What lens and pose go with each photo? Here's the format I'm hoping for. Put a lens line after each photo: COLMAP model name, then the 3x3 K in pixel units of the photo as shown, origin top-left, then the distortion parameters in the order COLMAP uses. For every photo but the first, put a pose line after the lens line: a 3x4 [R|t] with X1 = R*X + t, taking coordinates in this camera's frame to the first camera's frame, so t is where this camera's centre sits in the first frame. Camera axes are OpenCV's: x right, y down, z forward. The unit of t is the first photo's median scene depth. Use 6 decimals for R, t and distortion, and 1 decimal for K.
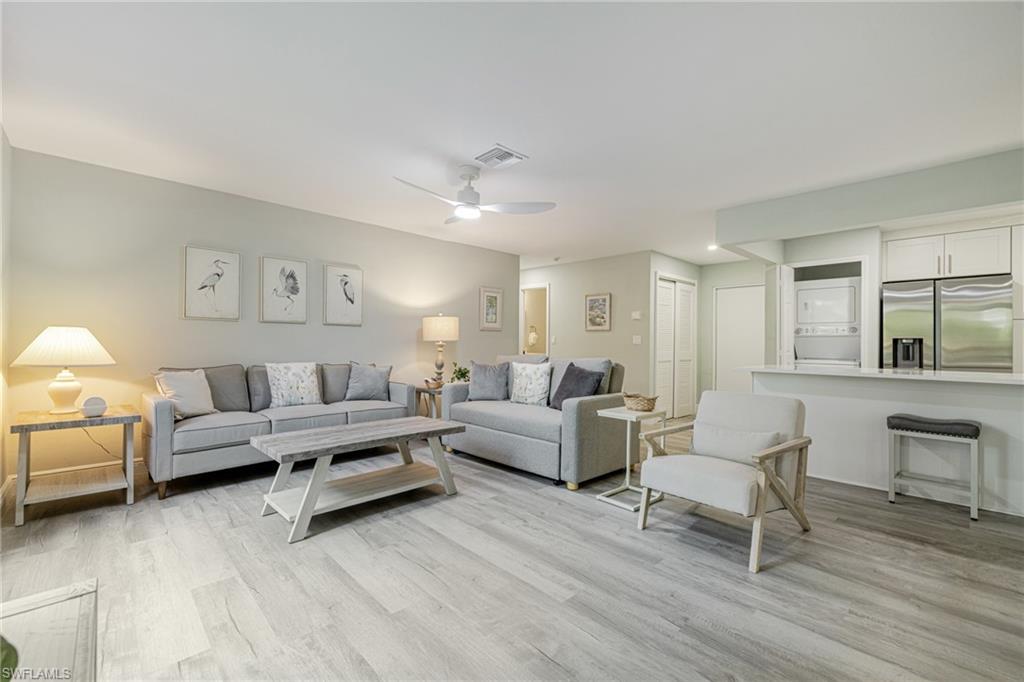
lens RADIAL K [[437.3, 0, 510.1], [0, 437.3, 340.2], [0, 0, 1]] dist [-0.010107, 0.001992]
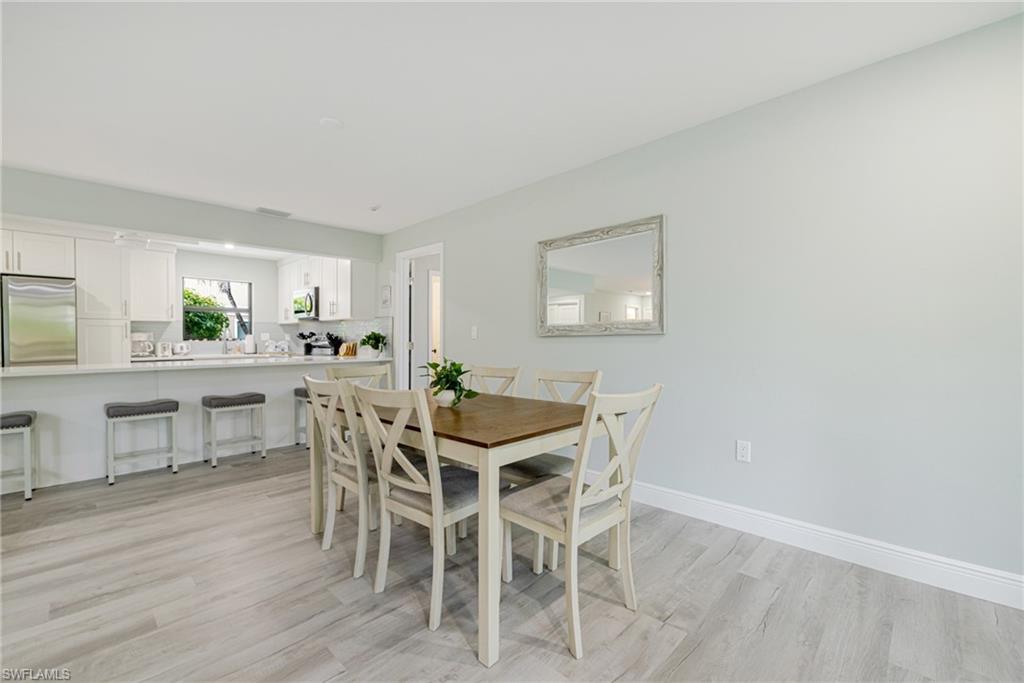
lens RADIAL K [[437.3, 0, 510.6], [0, 437.3, 339.1], [0, 0, 1]] dist [-0.010107, 0.001992]
pose [[-0.041796, -0.009384, 0.999082, -0.052981], [-0.004942, 0.999946, 0.009185, -0.008537], [-0.999114, -0.004553, -0.041840, -0.117634]]
